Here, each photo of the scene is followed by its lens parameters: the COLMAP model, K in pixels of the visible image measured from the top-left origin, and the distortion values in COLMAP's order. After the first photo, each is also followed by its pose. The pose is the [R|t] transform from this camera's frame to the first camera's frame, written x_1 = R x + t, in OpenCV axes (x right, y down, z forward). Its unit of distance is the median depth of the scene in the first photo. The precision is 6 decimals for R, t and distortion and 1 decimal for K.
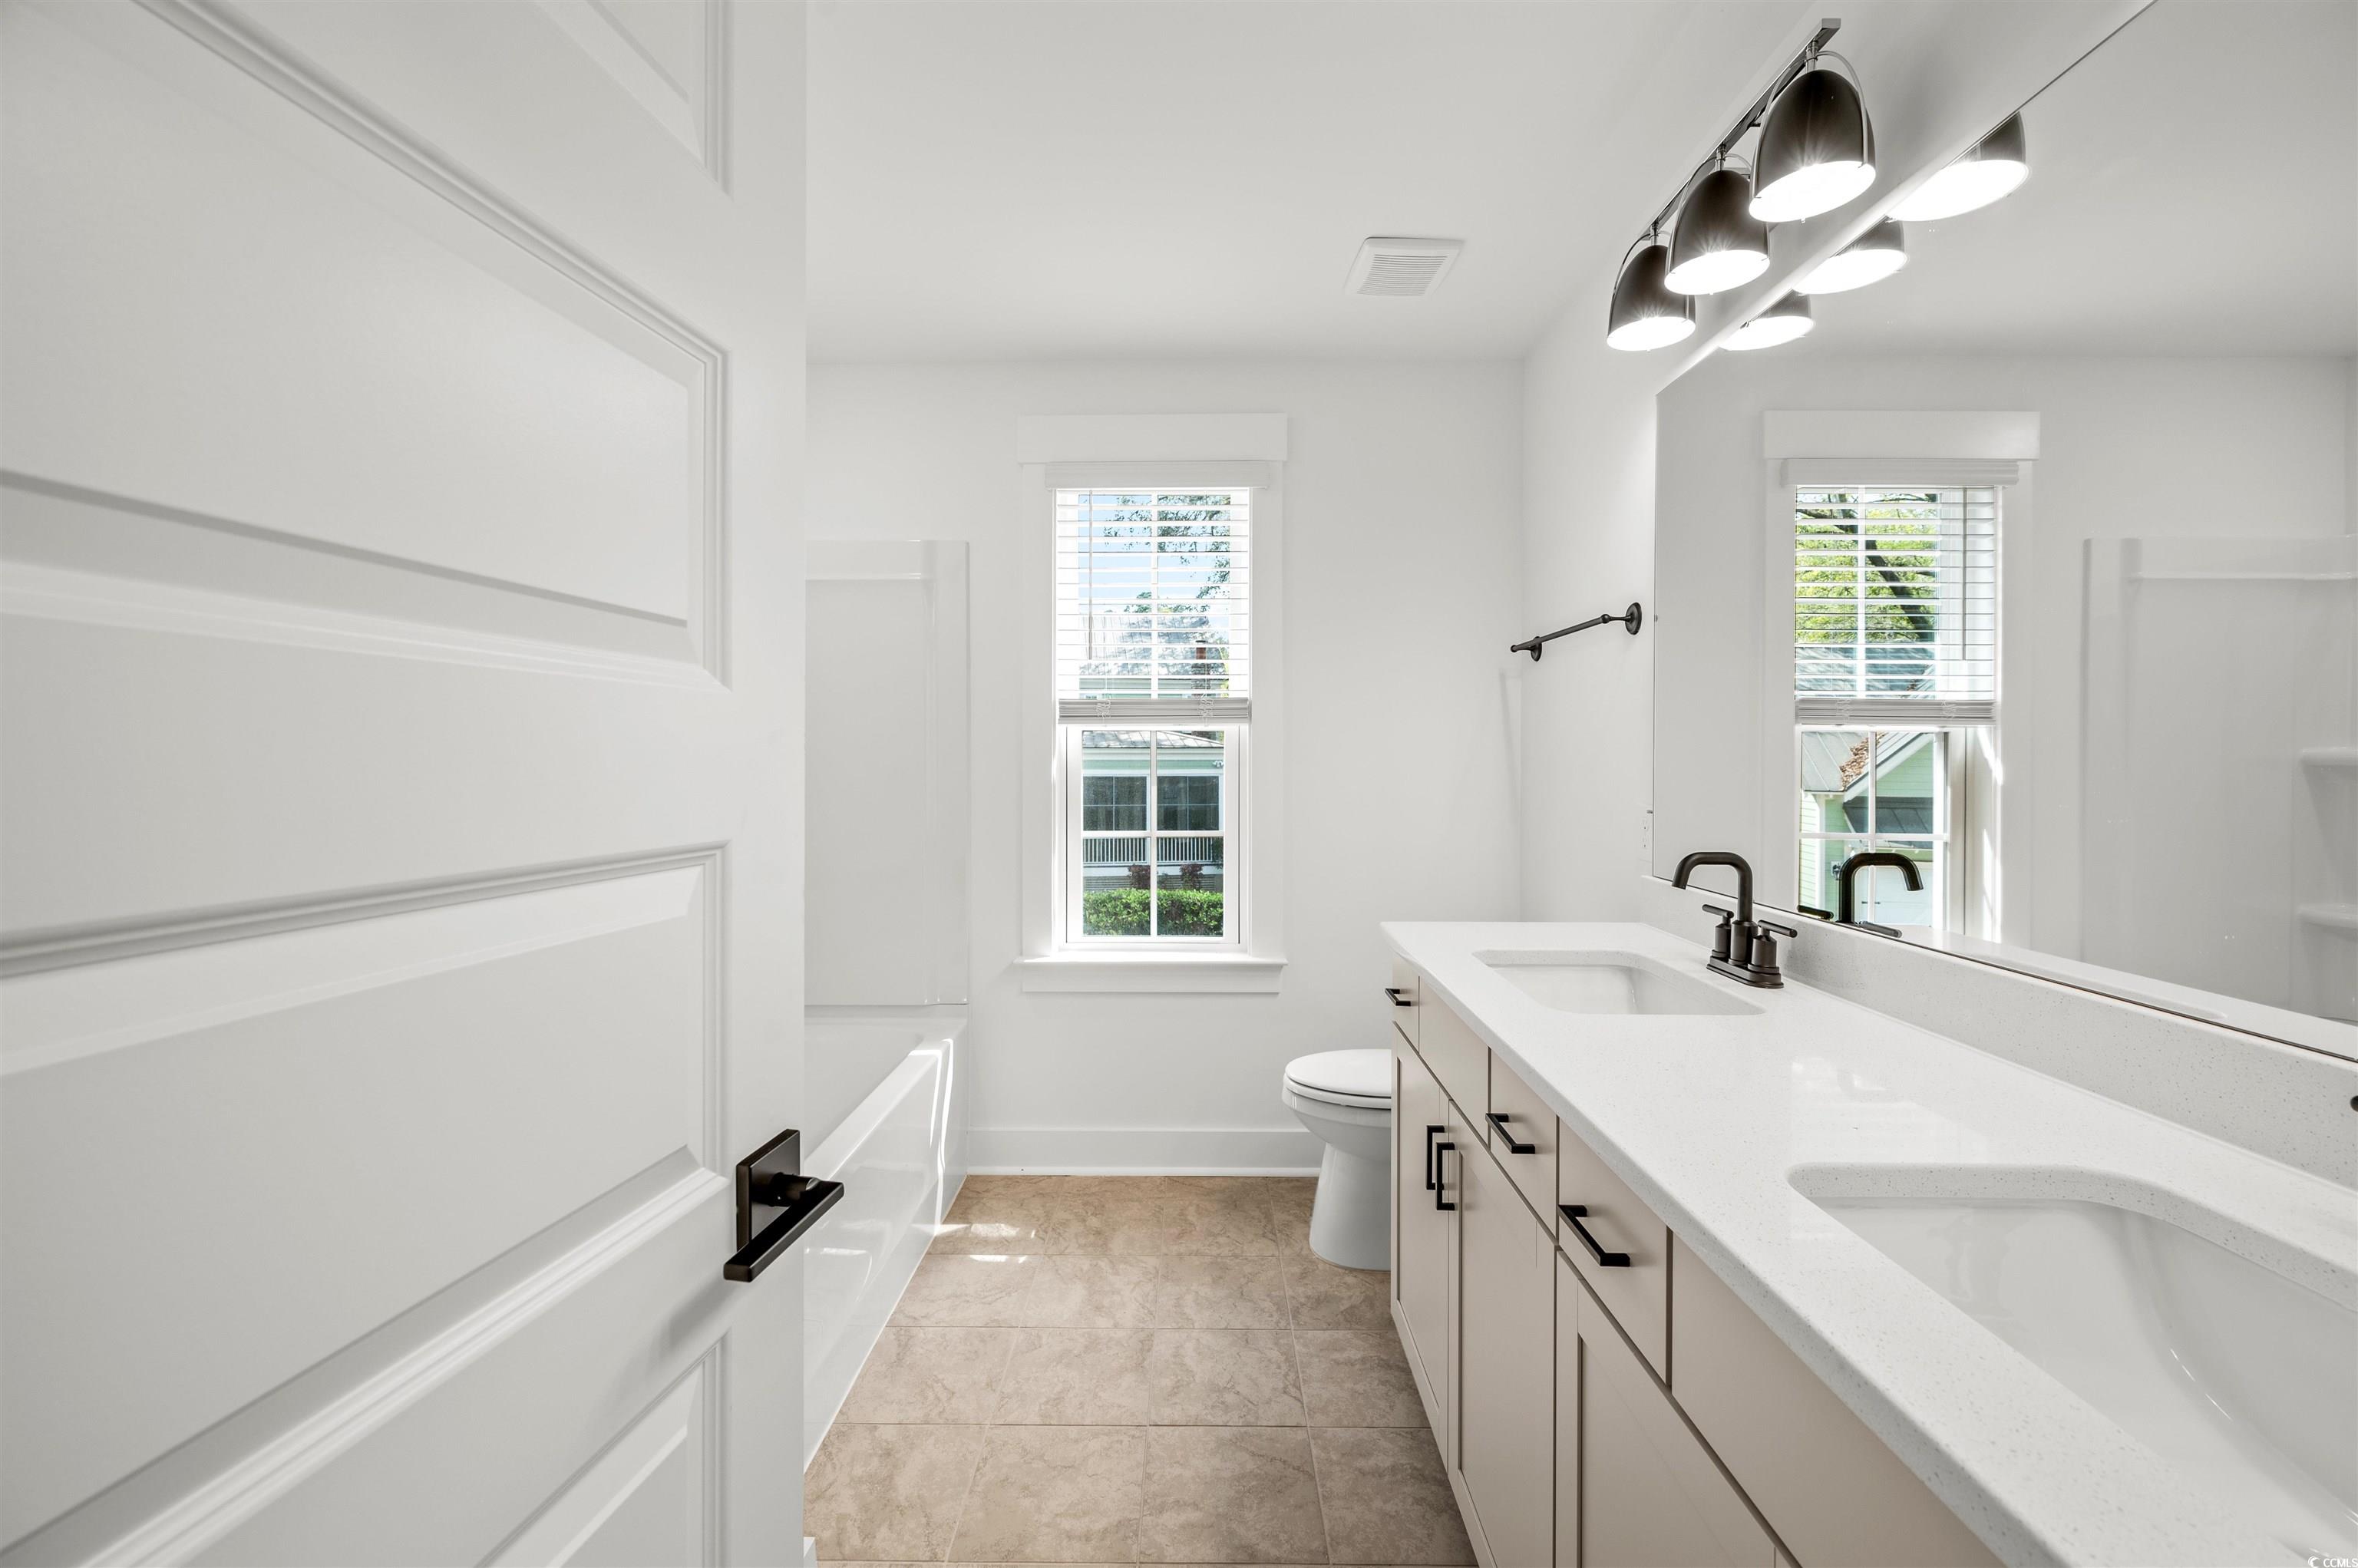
lens RADIAL K [[940.7, 0, 1184.5], [0, 940.7, 754.4], [0, 0, 1]] dist [-0.001524, -0.000015]
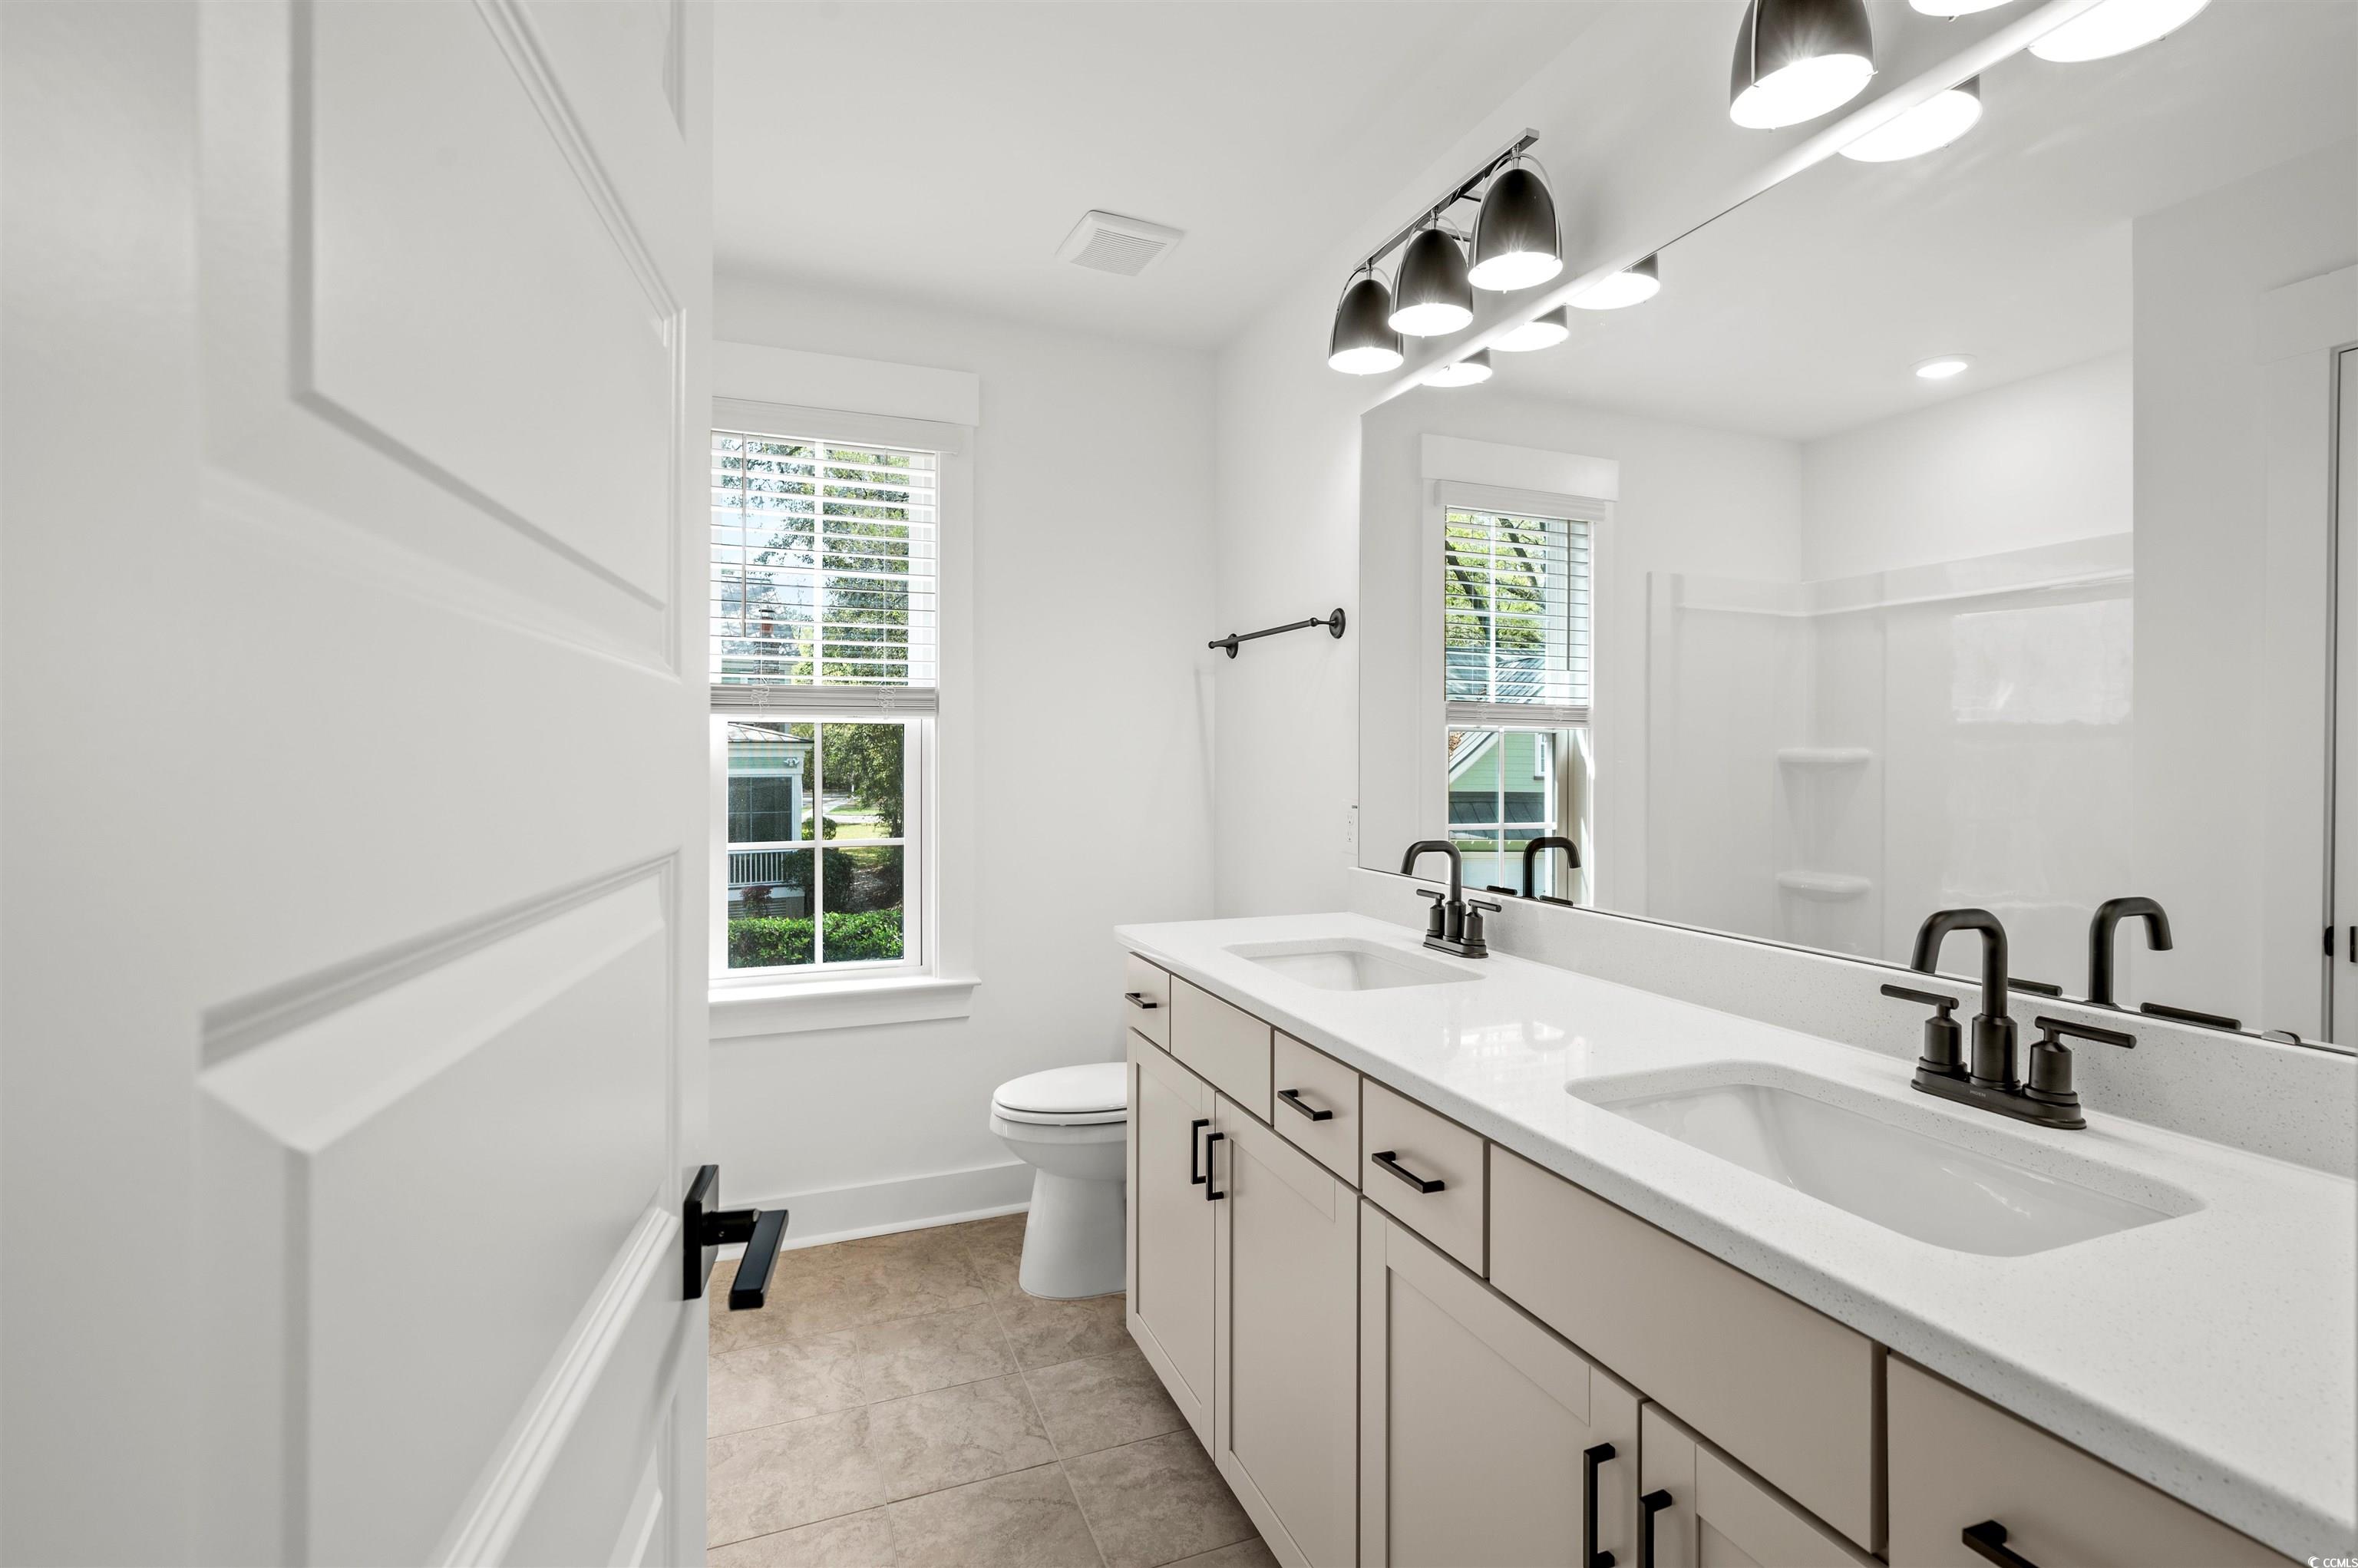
lens RADIAL K [[1091.5, 0, 1184.9], [0, 1091.5, 743.1], [0, 0, 1]] dist [0.000194, 0.000019]
pose [[0.921365, 0.005676, 0.388656, -0.163787], [-0.002906, 0.999966, -0.007716, -0.000736], [-0.388687, 0.005980, 0.921351, -0.061040]]
